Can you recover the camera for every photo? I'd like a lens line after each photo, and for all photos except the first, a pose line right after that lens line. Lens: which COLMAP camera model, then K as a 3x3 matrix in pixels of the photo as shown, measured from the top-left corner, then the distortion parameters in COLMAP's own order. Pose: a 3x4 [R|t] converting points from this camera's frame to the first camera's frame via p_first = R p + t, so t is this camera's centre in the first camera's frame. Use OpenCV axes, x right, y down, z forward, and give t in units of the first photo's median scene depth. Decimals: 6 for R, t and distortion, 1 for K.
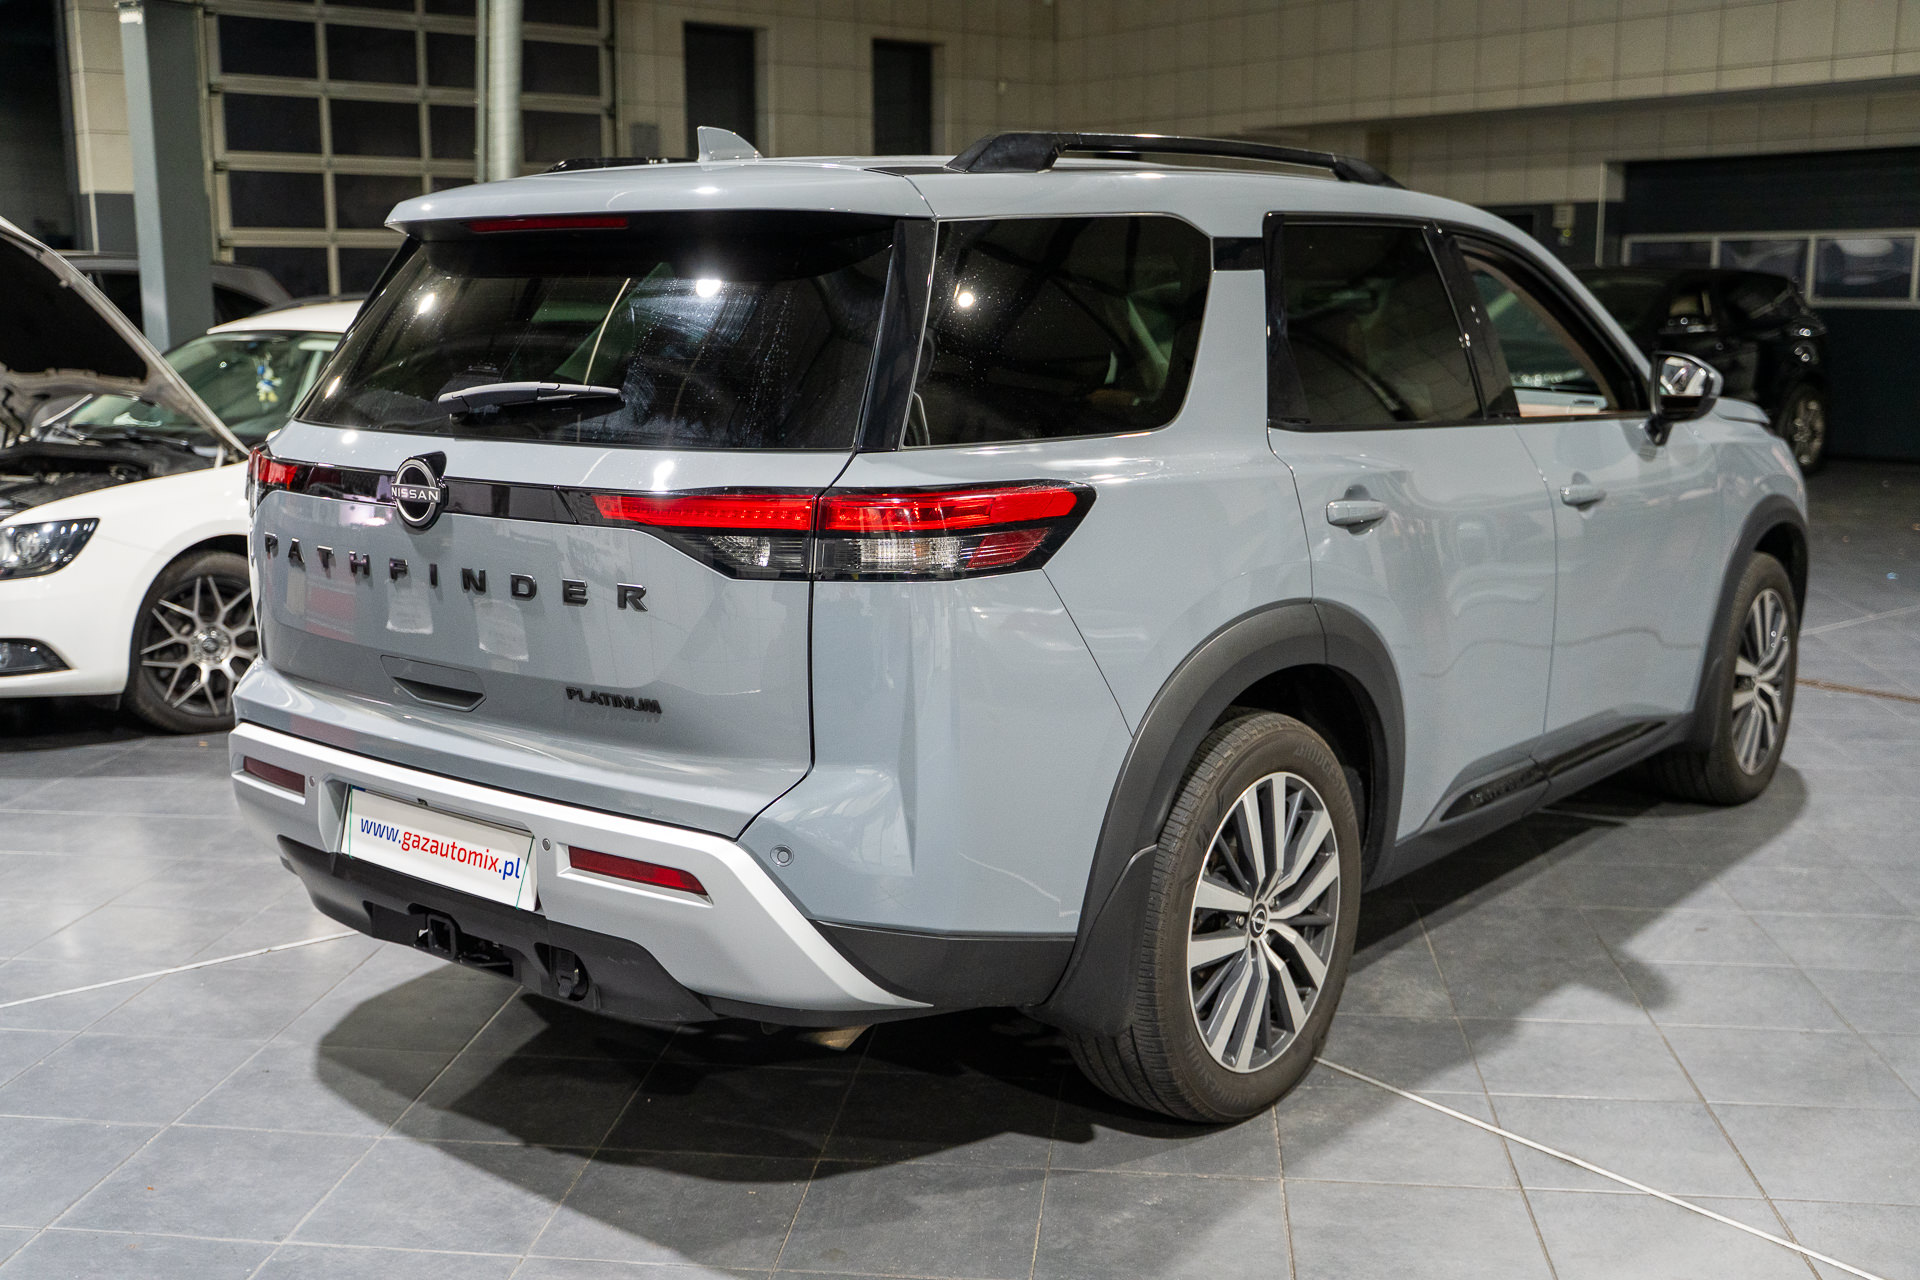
lens RADIAL K [[1990.5, 0, 960.0], [0, 1990.5, 640.0], [0, 0, 1]] dist [-0.006175, -0.004234]
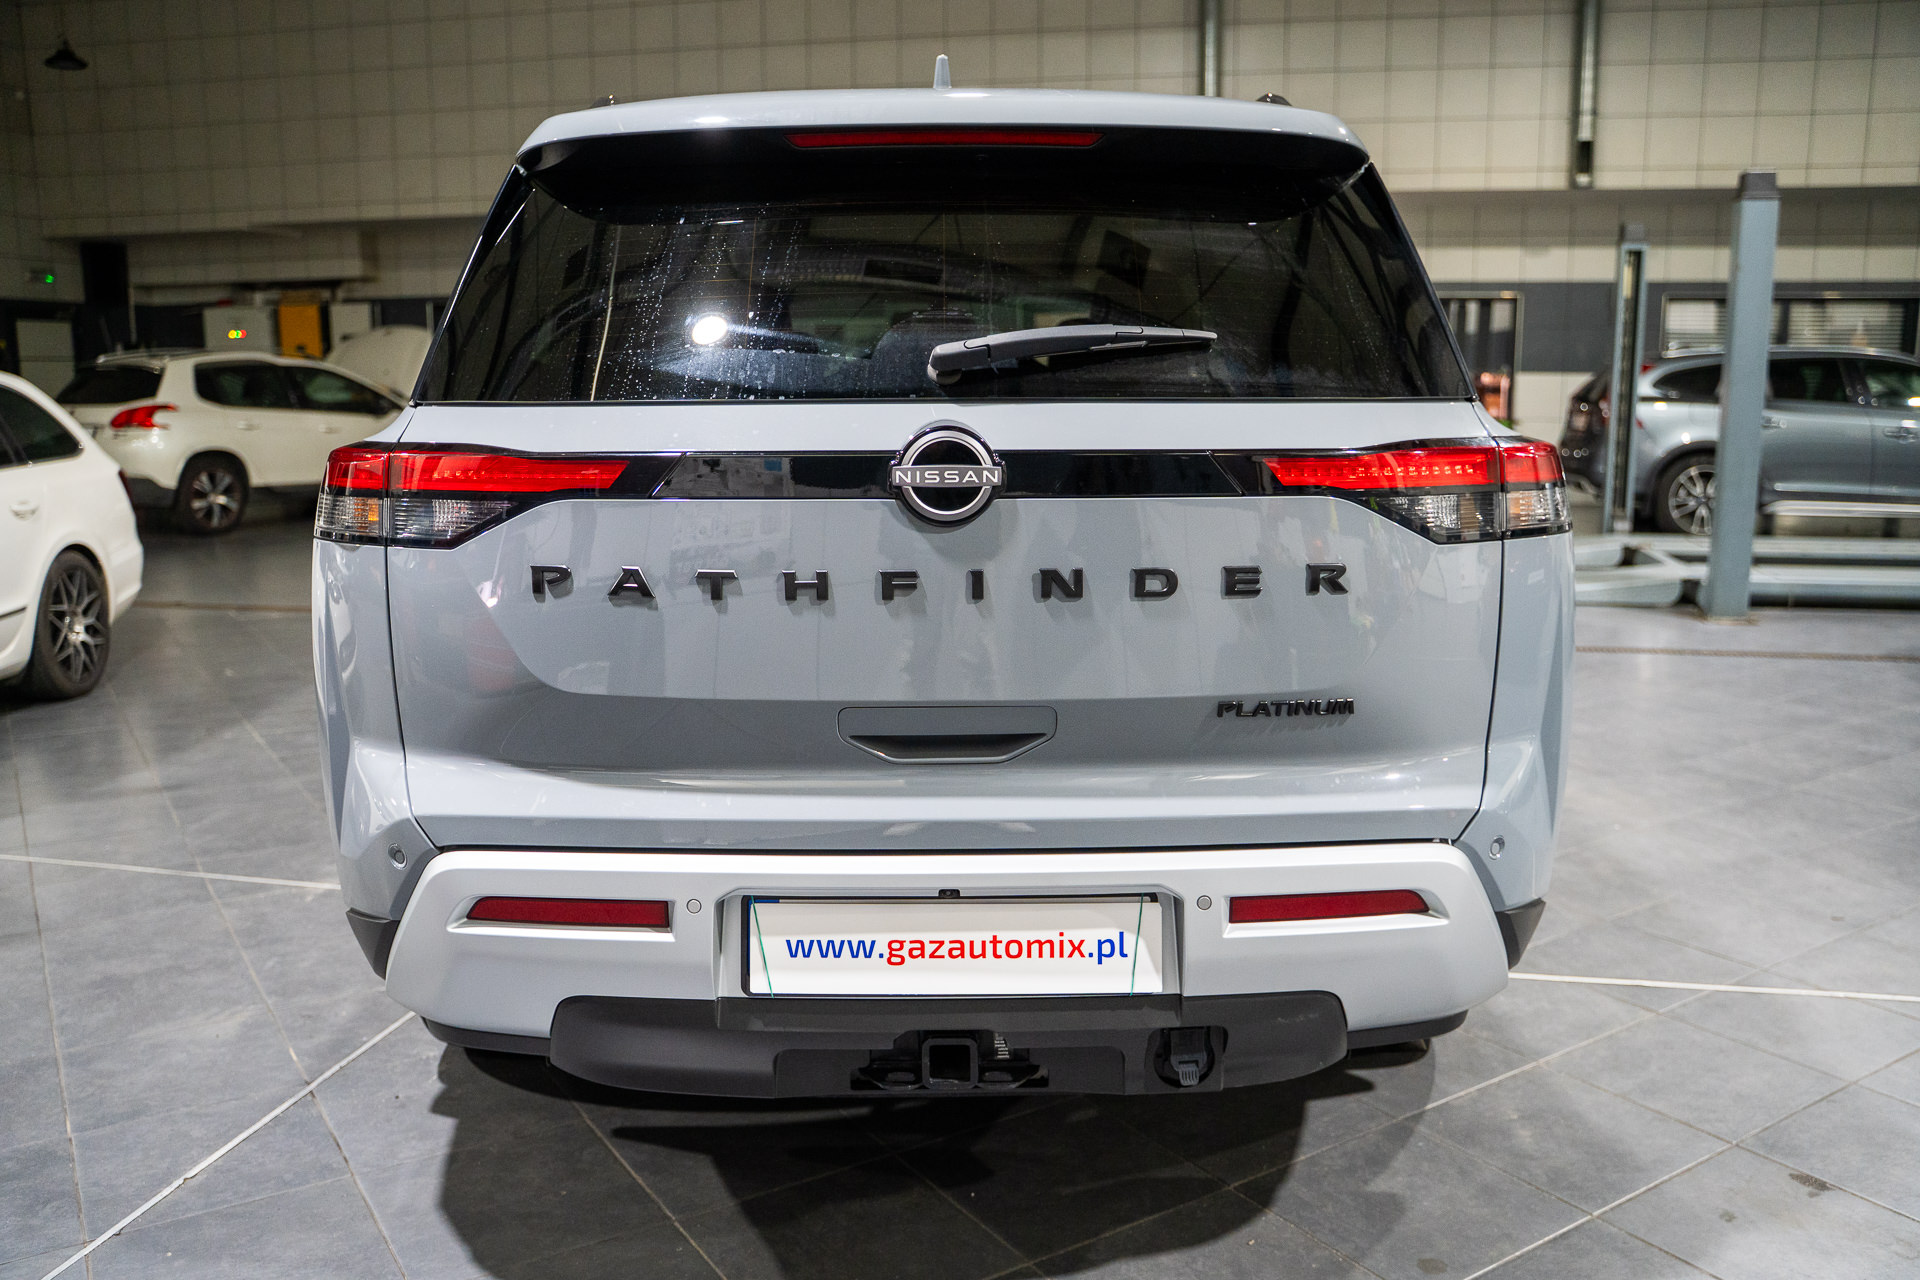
lens RADIAL K [[1541.7, 0, 960.0], [0, 1541.7, 640.0], [0, 0, 1]] dist [-0.064117, 0.012280]
pose [[0.769079, -0.109394, 0.629722, -0.637808], [0.115163, 0.992837, 0.031825, -0.031561], [-0.628693, 0.048045, 0.776168, 0.559683]]
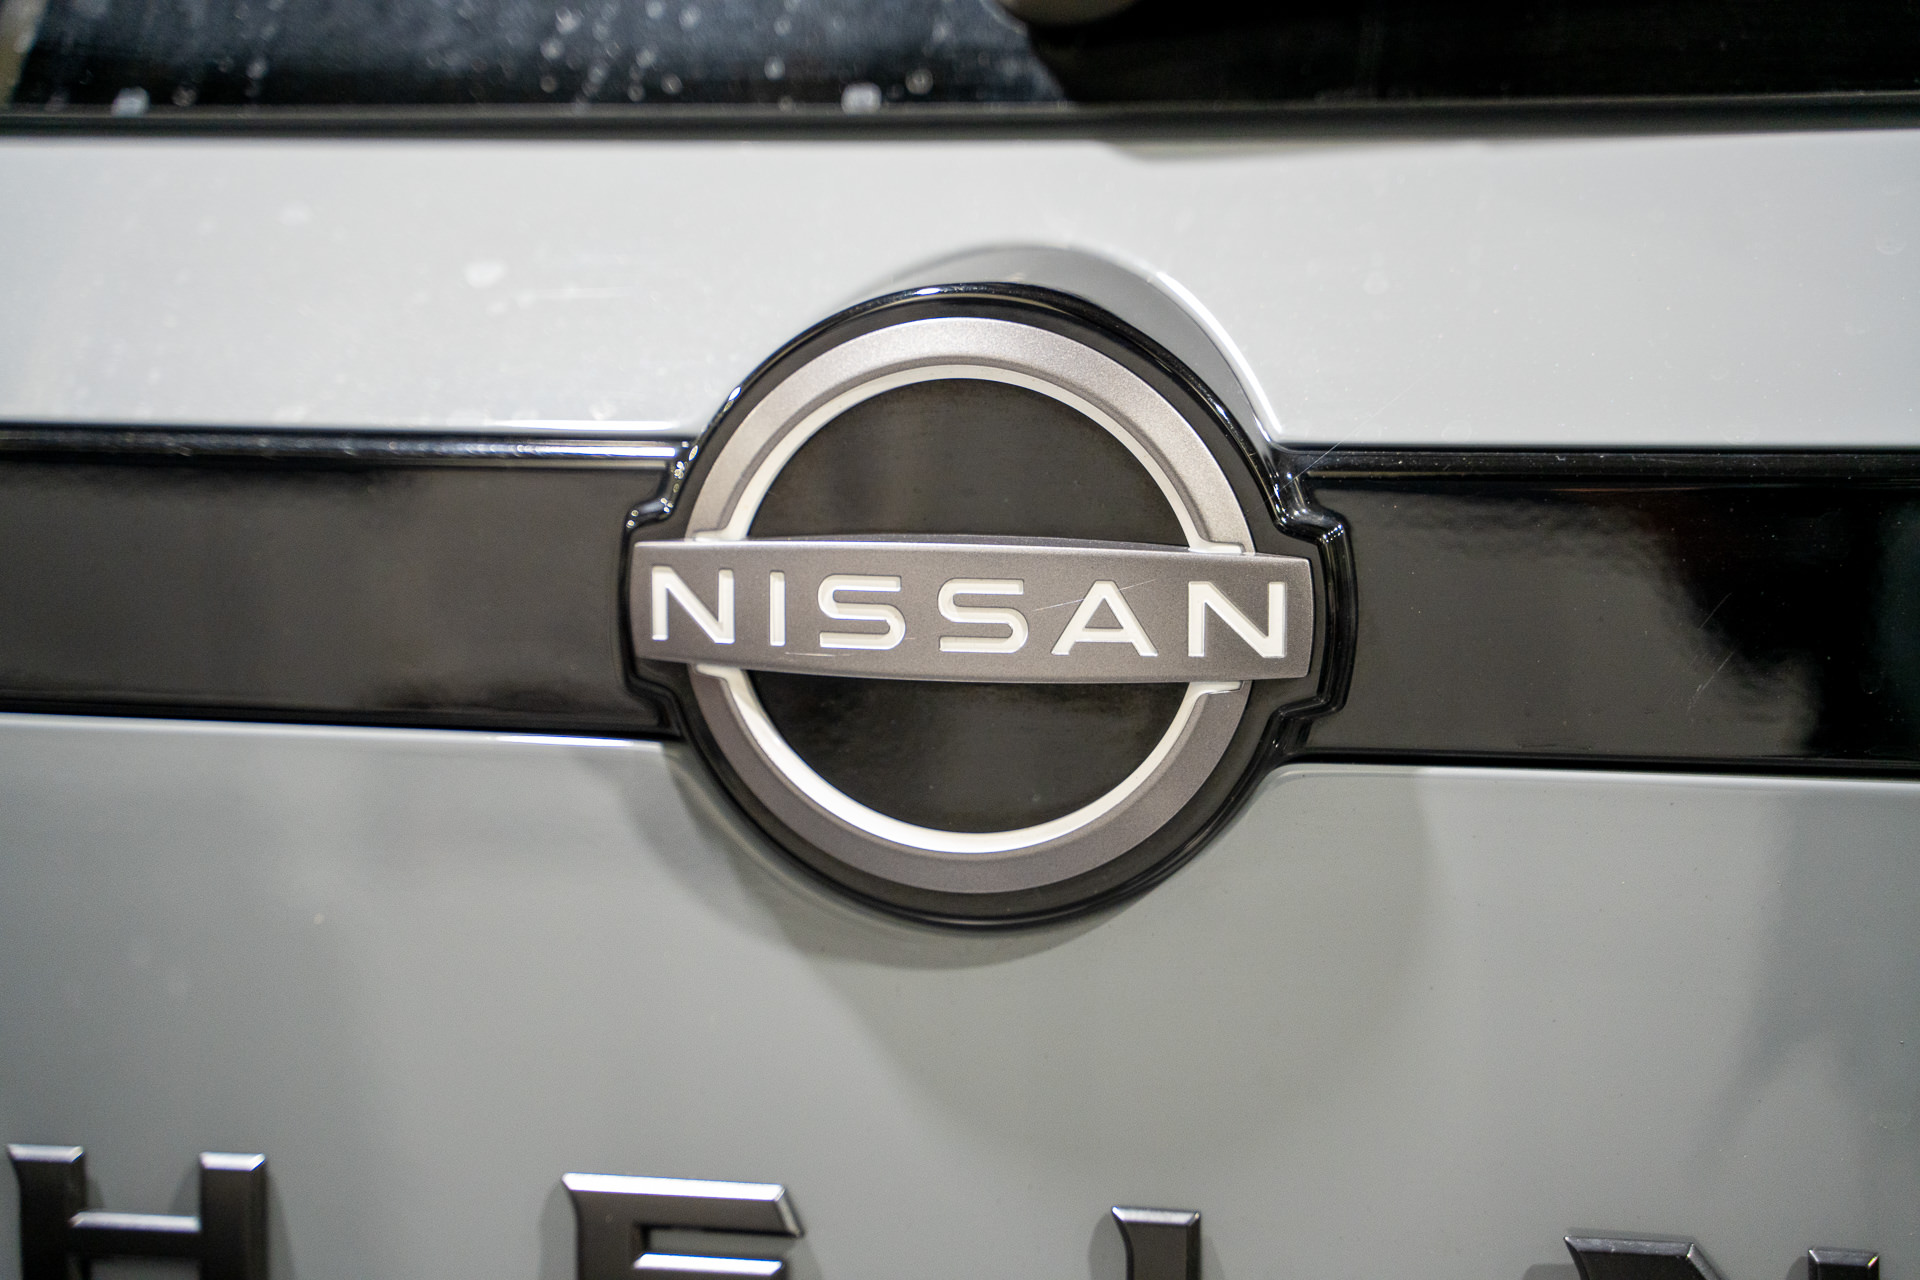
lens RADIAL K [[3985.7, 0, 958.5], [0, 3985.7, 670.2], [0, 0, 1]] dist [0.328865, 0.029836]
pose [[0.912492, -0.059943, 0.404680, -0.368277], [0.077654, 0.996602, -0.027479, -0.064475], [-0.401657, 0.056499, 0.914045, 0.794180]]
